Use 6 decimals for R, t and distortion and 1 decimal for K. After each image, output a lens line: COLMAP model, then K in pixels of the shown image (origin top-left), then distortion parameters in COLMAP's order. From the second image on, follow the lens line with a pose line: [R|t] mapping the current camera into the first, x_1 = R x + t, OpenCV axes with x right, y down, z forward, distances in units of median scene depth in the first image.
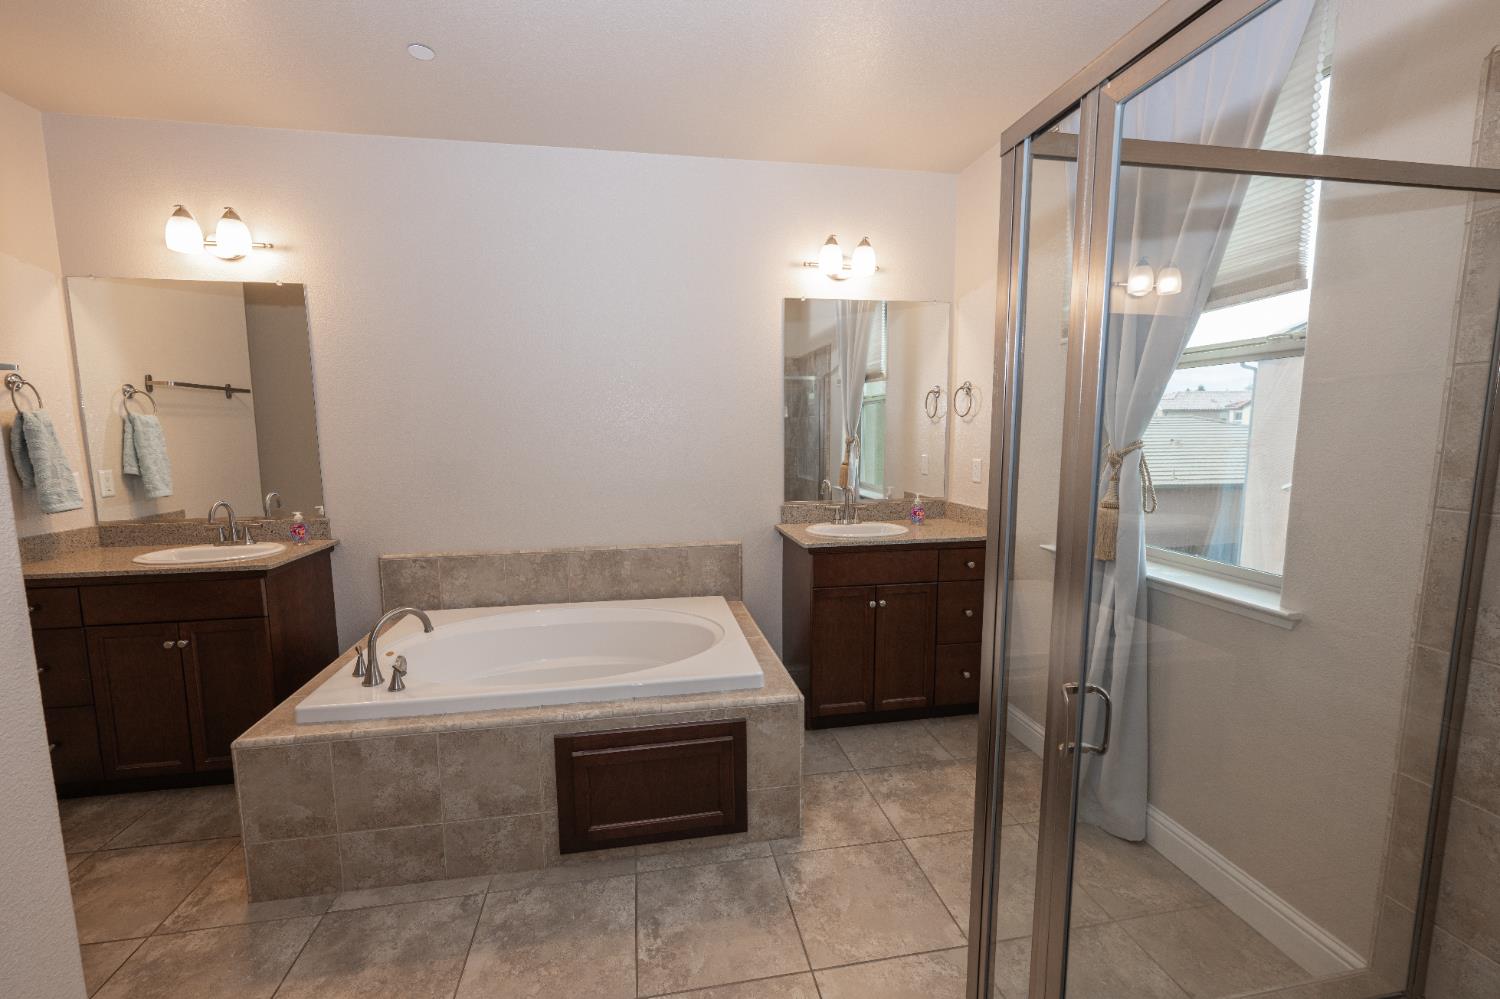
lens RADIAL K [[633.0, 0, 750.0], [0, 633.0, 499.5], [0, 0, 1]] dist [-0.001723, -0.000065]
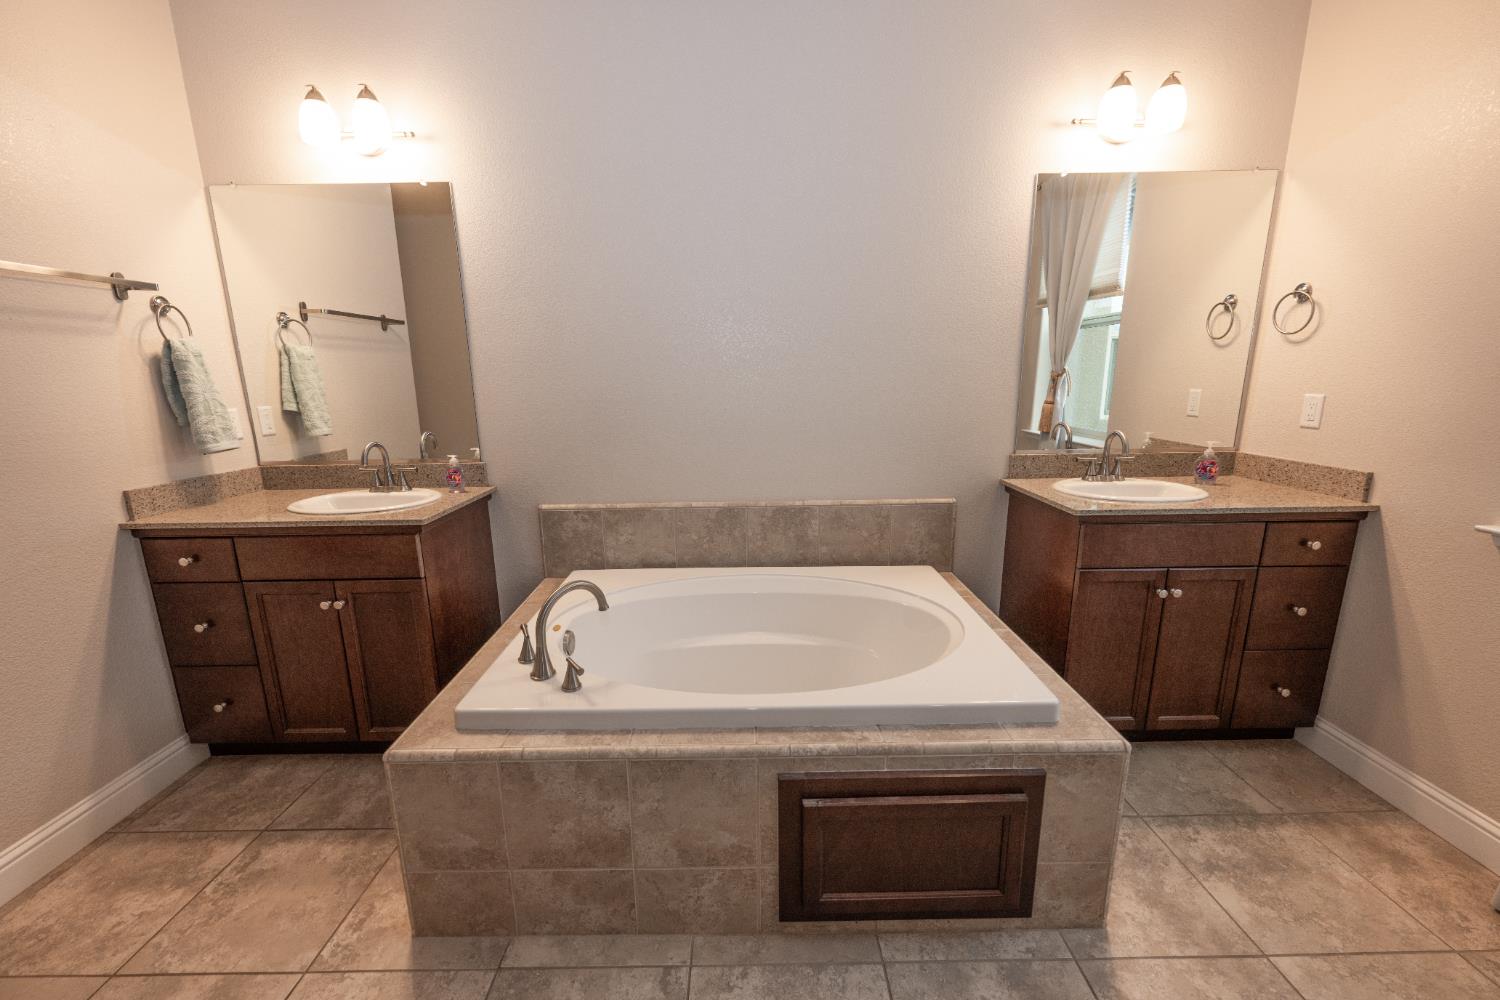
lens RADIAL K [[594.6, 0, 742.2], [0, 594.6, 497.2], [0, 0, 1]] dist [-0.002751, -0.000261]
pose [[0.984214, 0.029325, -0.174539, -0.188708], [-0.012139, 0.995041, 0.098726, -0.008814], [0.176568, -0.095049, 0.979688, 0.278754]]
